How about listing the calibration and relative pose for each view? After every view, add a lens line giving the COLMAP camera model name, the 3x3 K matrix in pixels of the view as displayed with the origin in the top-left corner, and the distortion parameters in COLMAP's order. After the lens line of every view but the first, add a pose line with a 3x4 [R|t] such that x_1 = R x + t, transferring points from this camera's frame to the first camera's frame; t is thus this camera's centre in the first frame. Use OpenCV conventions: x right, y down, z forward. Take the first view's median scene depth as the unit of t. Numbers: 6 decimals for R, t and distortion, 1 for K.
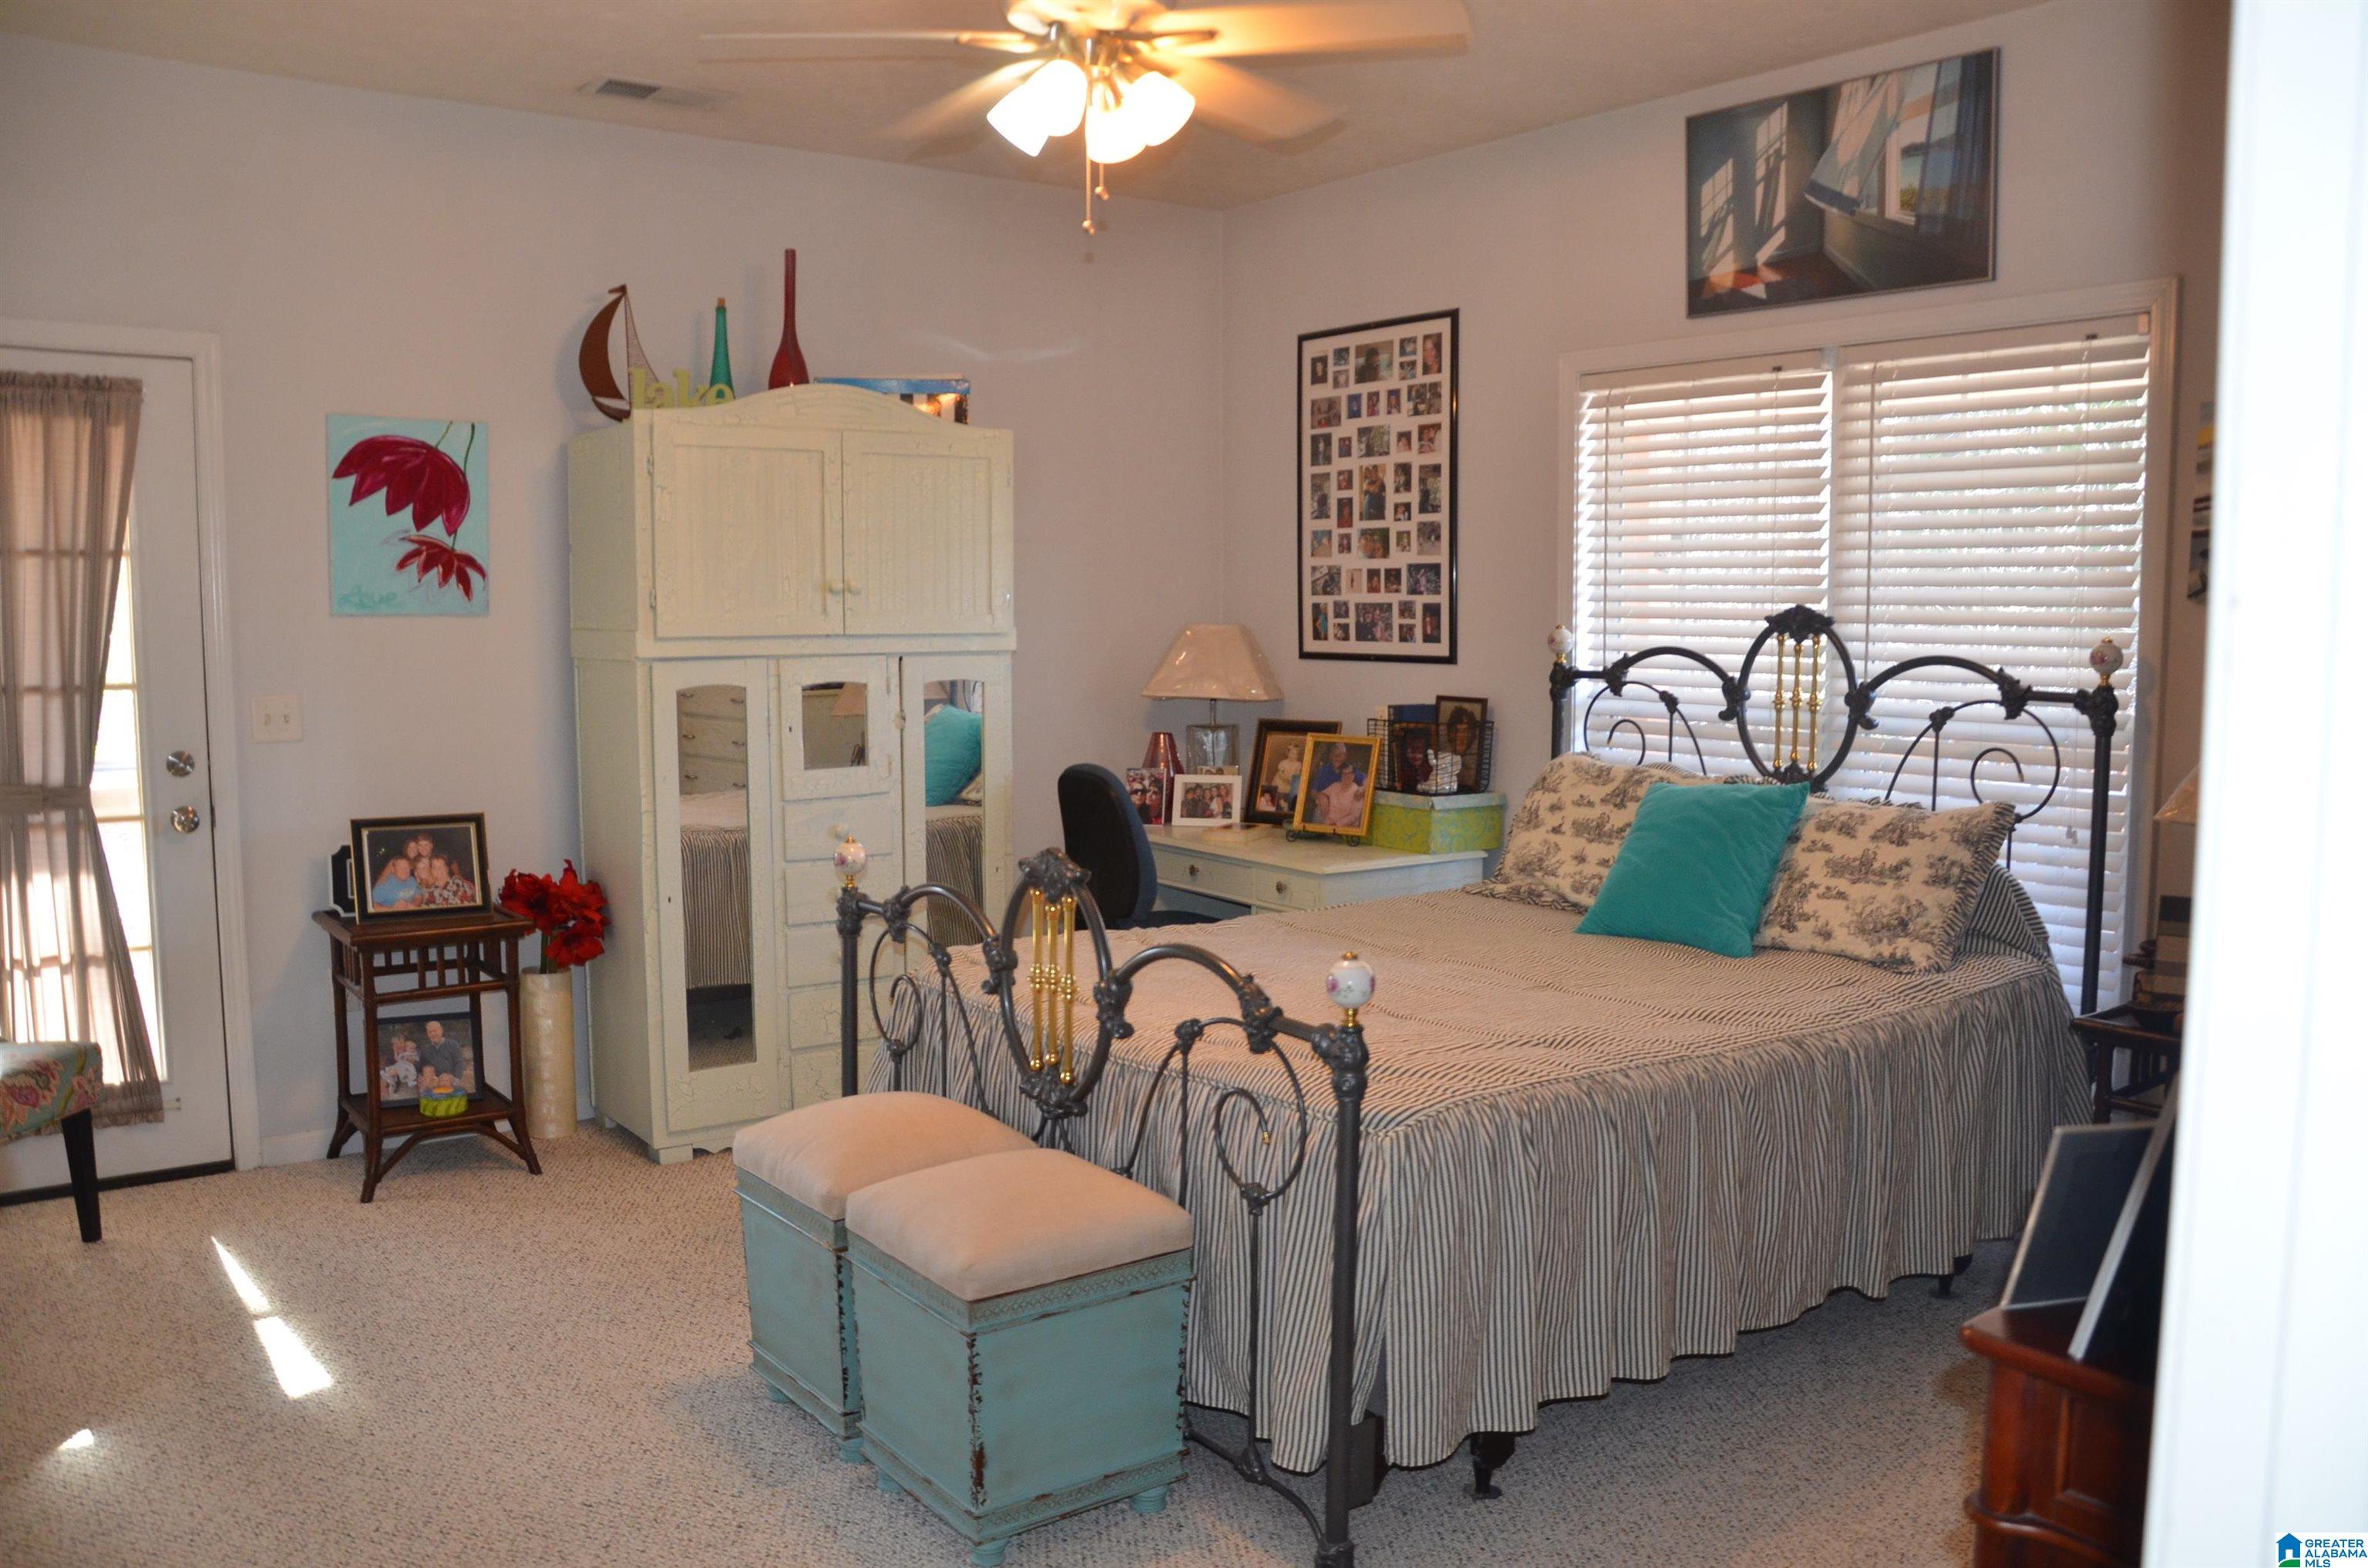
lens RADIAL K [[1871.2, 0, 1194.9], [0, 1871.2, 798.9], [0, 0, 1]] dist [-0.155468, 0.138083]
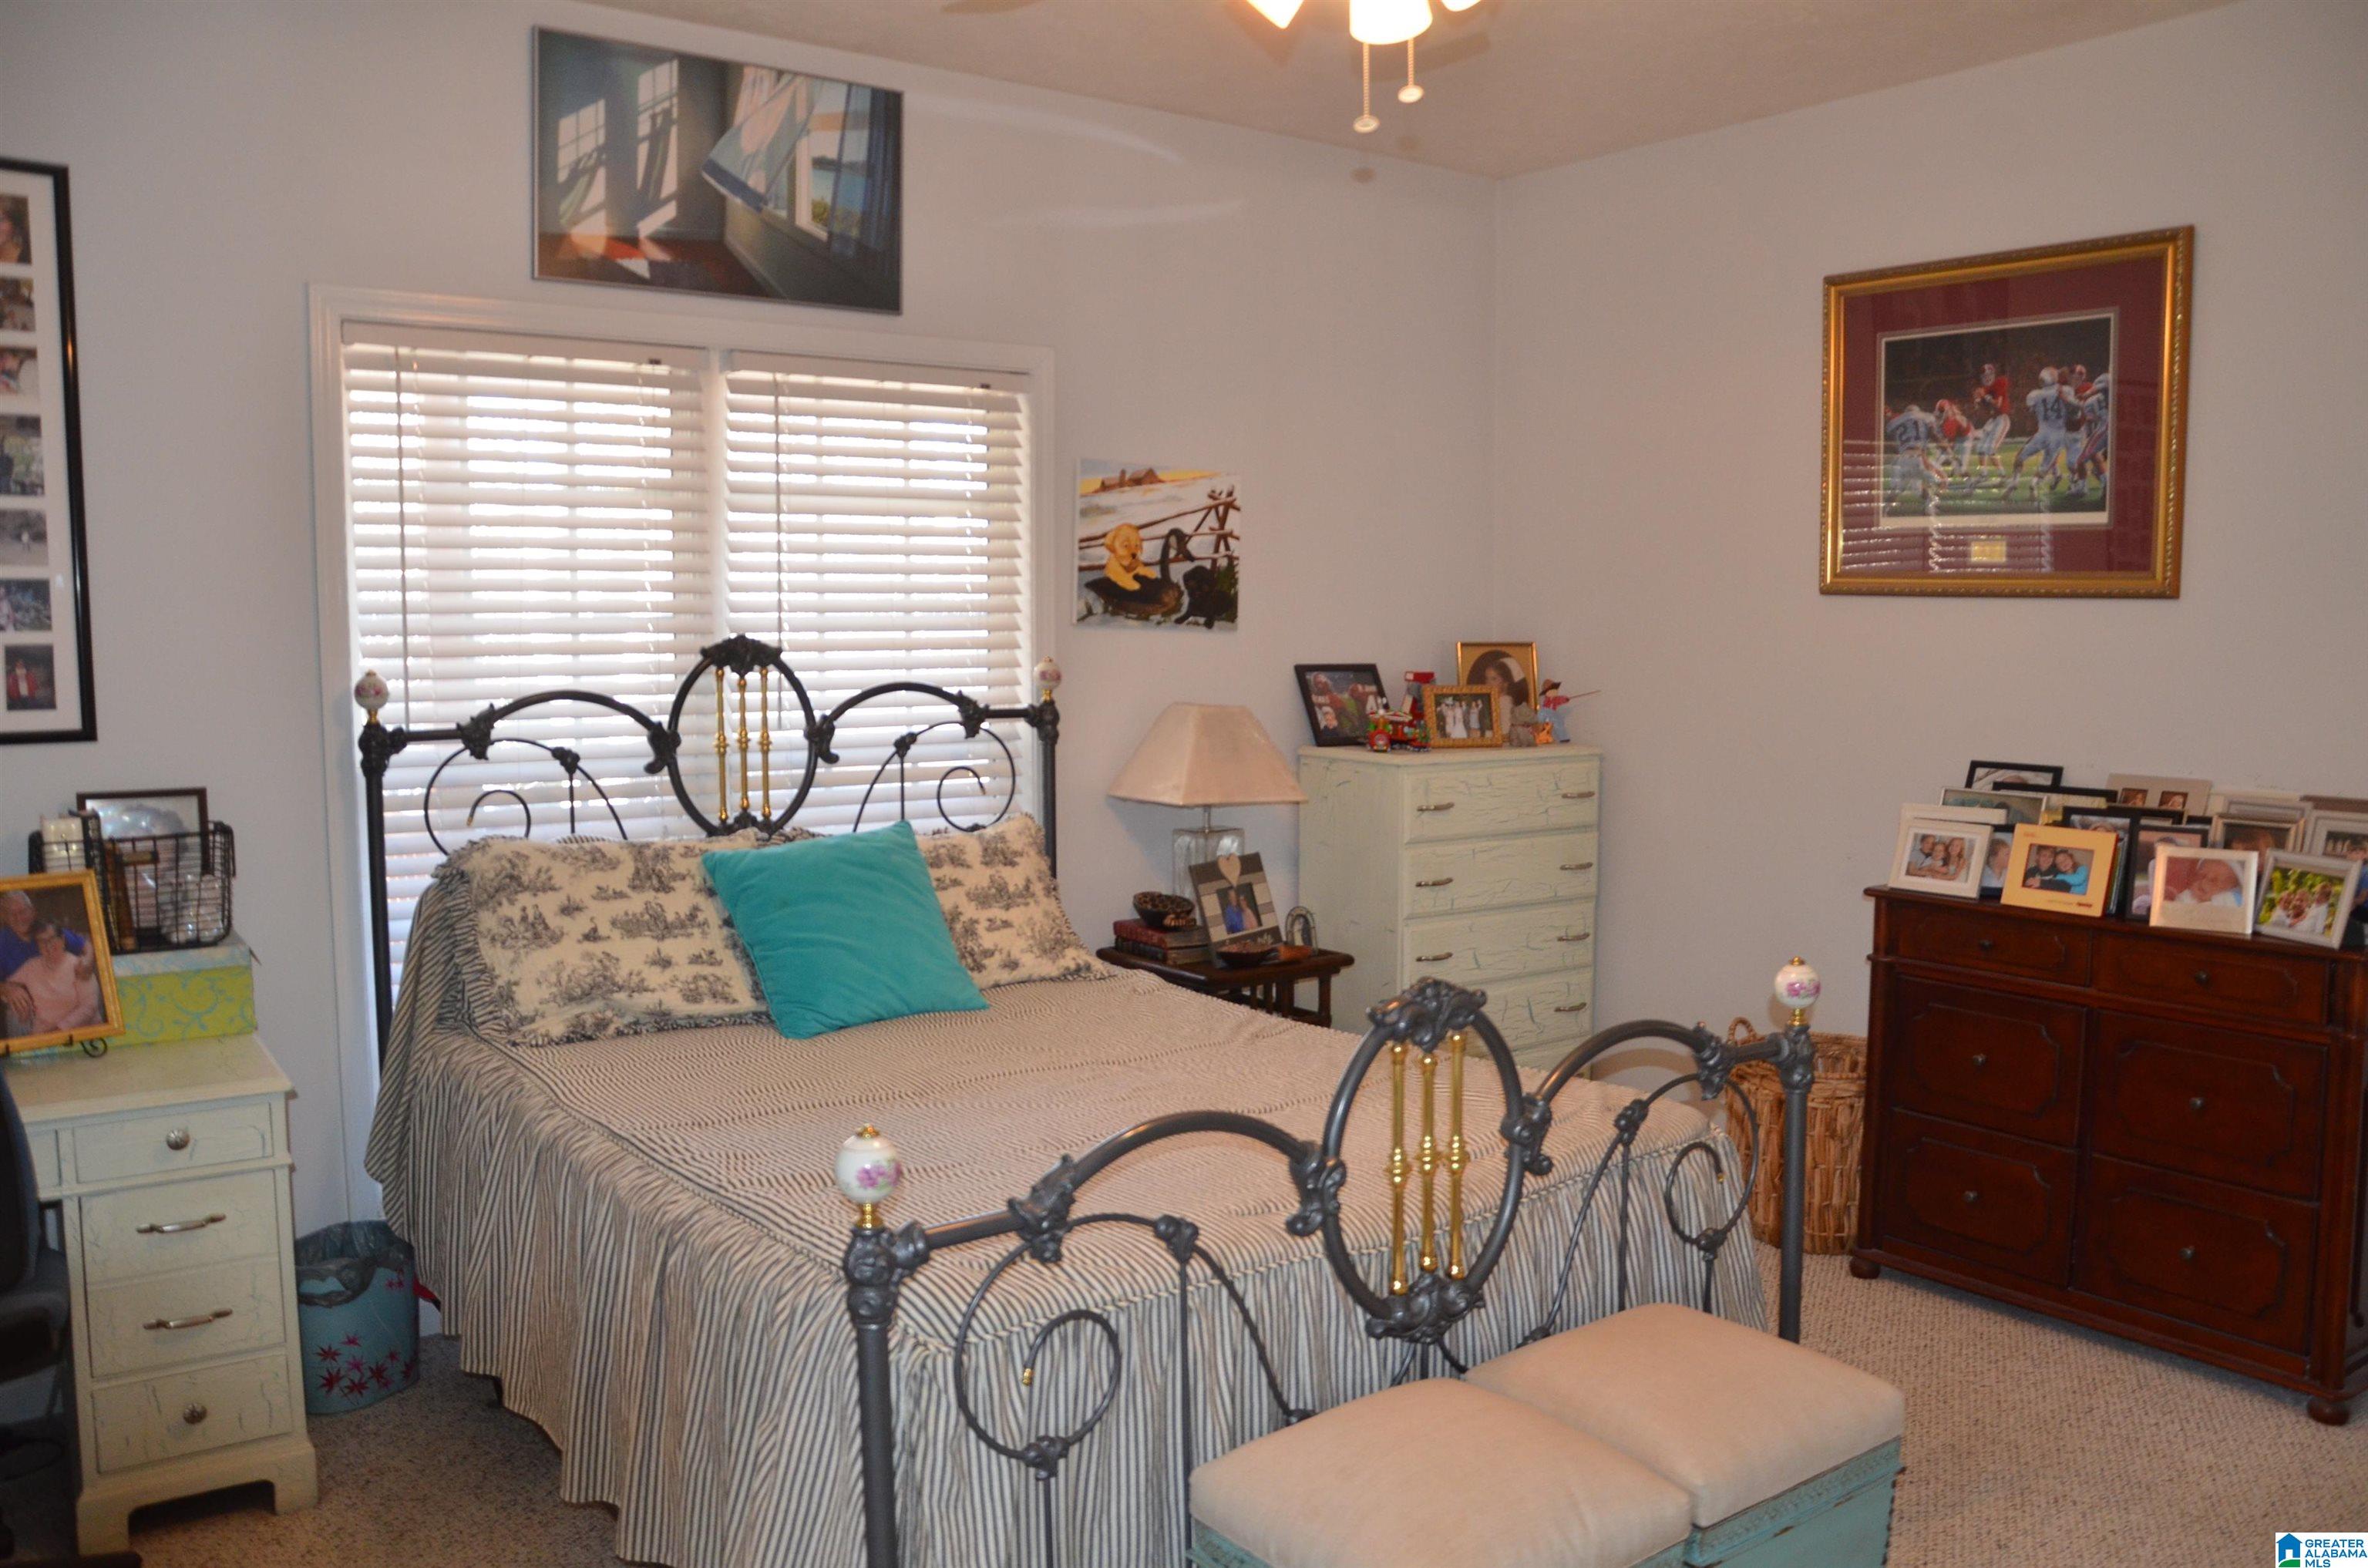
lens RADIAL K [[1871.2, 0, 1194.9], [0, 1871.2, 798.9], [0, 0, 1]] dist [-0.155468, 0.138083]
pose [[0.004492, -0.096541, 0.995319, -0.583350], [0.106208, 0.989745, 0.095521, -0.090166], [-0.994334, 0.105282, 0.014699, 0.786620]]
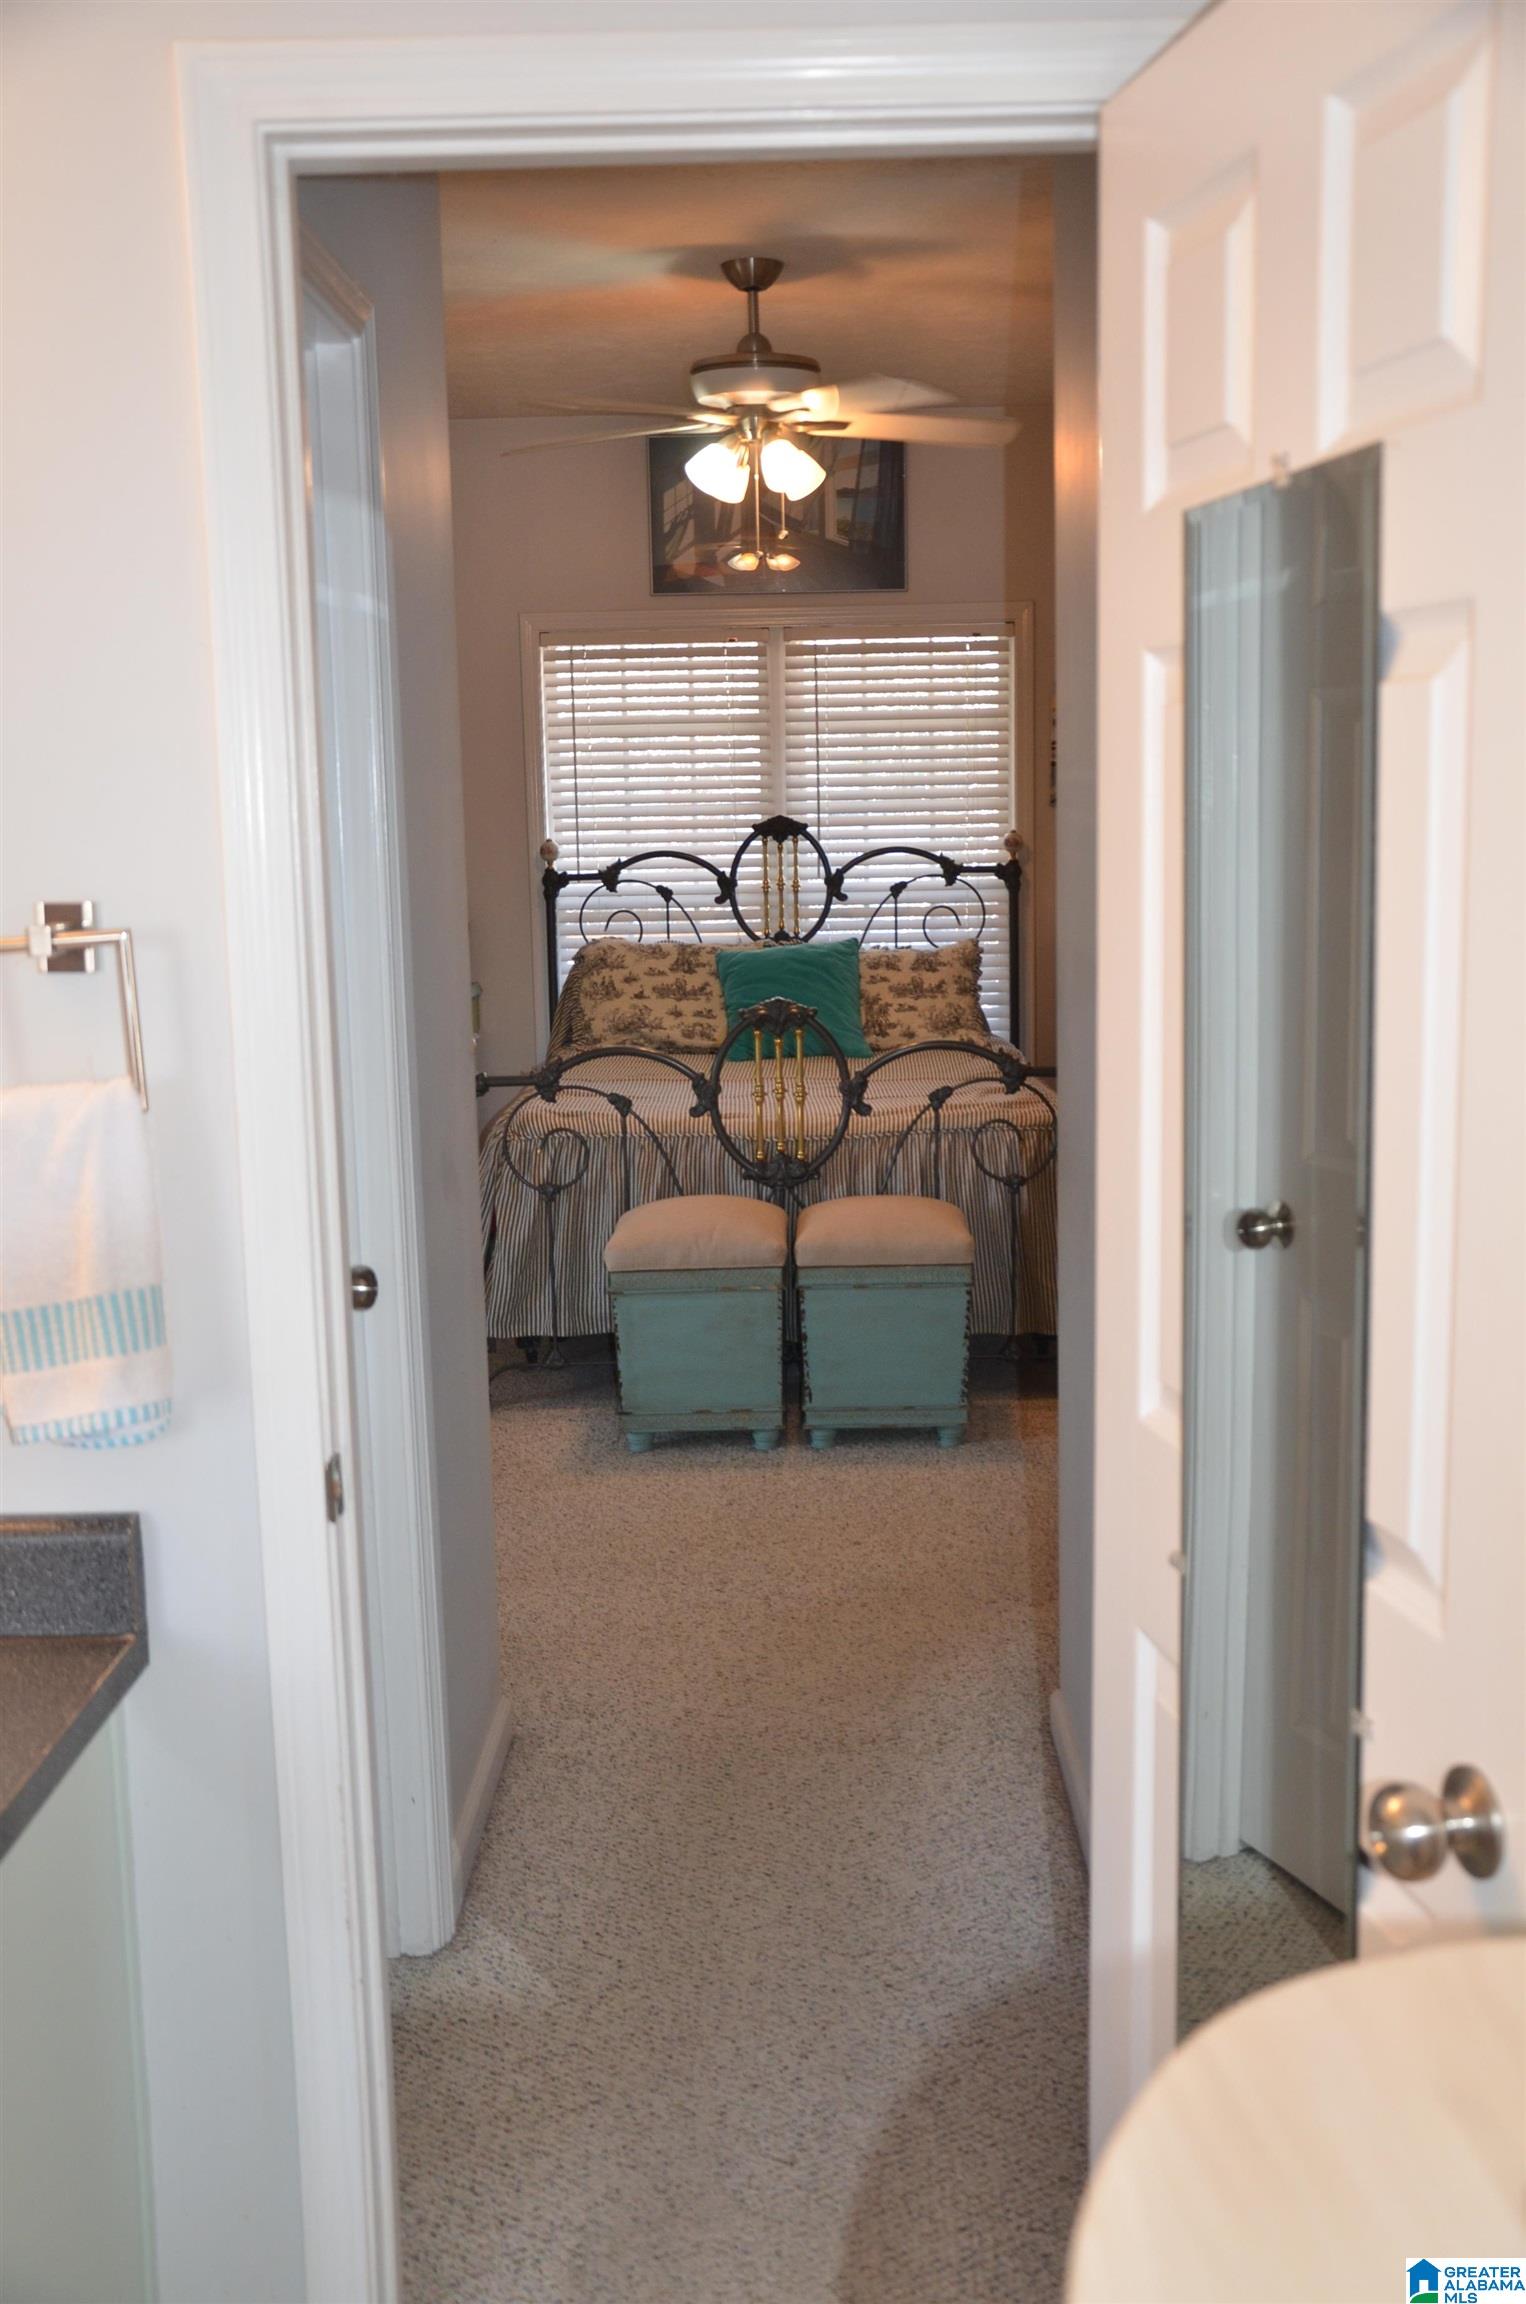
lens RADIAL K [[2214.3, 0, 763.0], [0, 2214.3, 1152.0], [0, 0, 1]] dist [-0.005446, -0.000231]
pose [[0.610064, -0.135819, 0.780625, -1.033926], [0.104371, 0.990390, 0.090748, -0.007058], [-0.785448, 0.026113, 0.618377, -0.018488]]
